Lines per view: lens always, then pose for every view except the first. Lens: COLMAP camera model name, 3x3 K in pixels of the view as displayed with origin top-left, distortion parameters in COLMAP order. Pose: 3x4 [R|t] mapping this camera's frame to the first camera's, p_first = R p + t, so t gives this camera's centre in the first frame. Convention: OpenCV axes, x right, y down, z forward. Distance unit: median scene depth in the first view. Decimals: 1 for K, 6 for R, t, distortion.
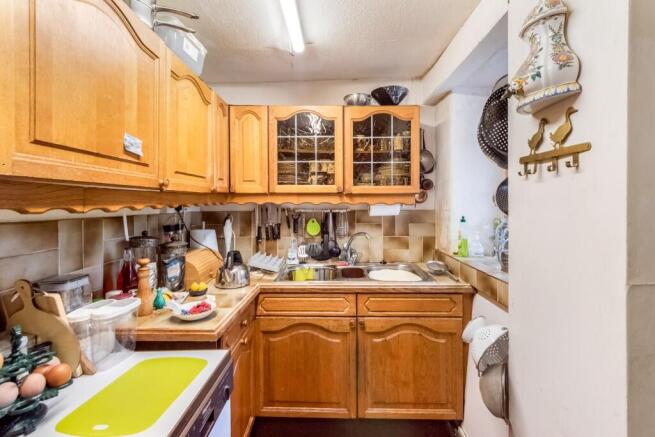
lens RADIAL K [[283.2, 0, 329.7], [0, 283.2, 207.6], [0, 0, 1]] dist [0.011671, -0.003485]
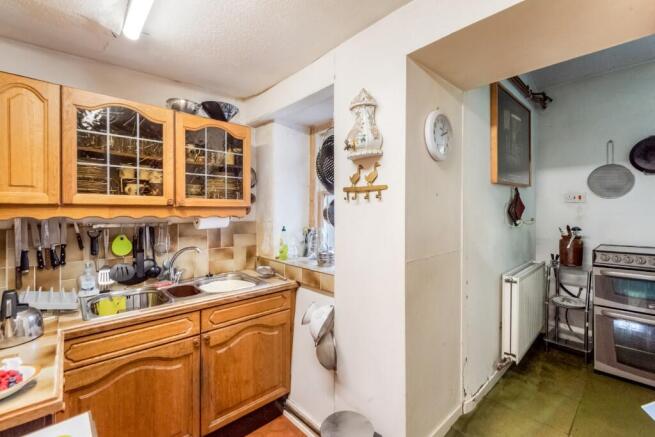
lens RADIAL K [[283.2, 0, 329.4], [0, 283.2, 215.3], [0, 0, 1]] dist [0.011671, -0.003485]
pose [[0.729062, -0.007784, 0.684403, -0.231941], [0.007256, 0.999967, 0.003644, -0.021466], [-0.684409, 0.002310, 0.729094, -0.014131]]
